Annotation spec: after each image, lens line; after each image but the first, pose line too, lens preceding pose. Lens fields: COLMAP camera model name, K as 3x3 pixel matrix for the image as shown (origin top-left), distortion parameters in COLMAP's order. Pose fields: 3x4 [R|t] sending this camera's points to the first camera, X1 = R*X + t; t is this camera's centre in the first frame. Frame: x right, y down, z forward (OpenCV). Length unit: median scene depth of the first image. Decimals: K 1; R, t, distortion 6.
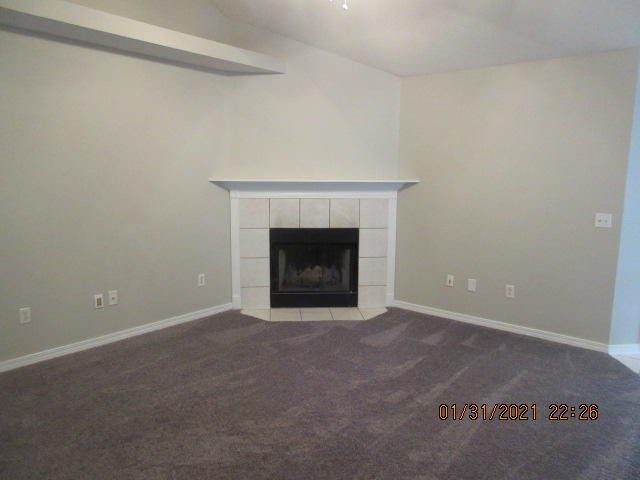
lens RADIAL K [[475.0, 0, 320.1], [0, 475.0, 240.8], [0, 0, 1]] dist [-0.009441, 0.000042]
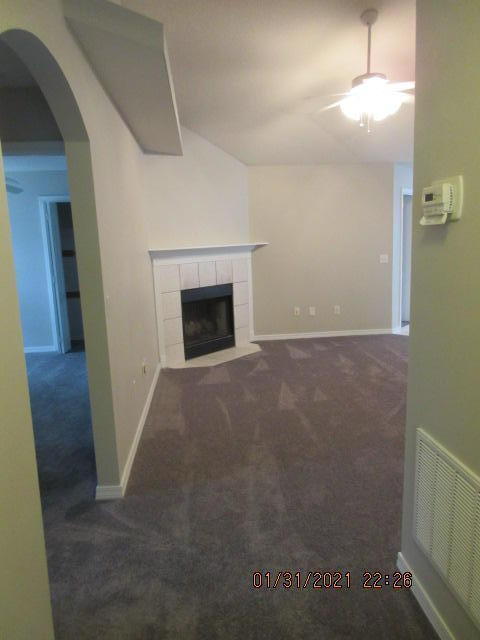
lens RADIAL K [[475.0, 0, 241.1], [0, 475.0, 319.5], [0, 0, 1]] dist [-0.009441, 0.000042]
pose [[0.709959, -0.152600, 0.687511, -0.788938], [0.146502, 0.986887, 0.067764, -0.013551], [-0.688837, 0.052612, 0.723005, 0.080148]]
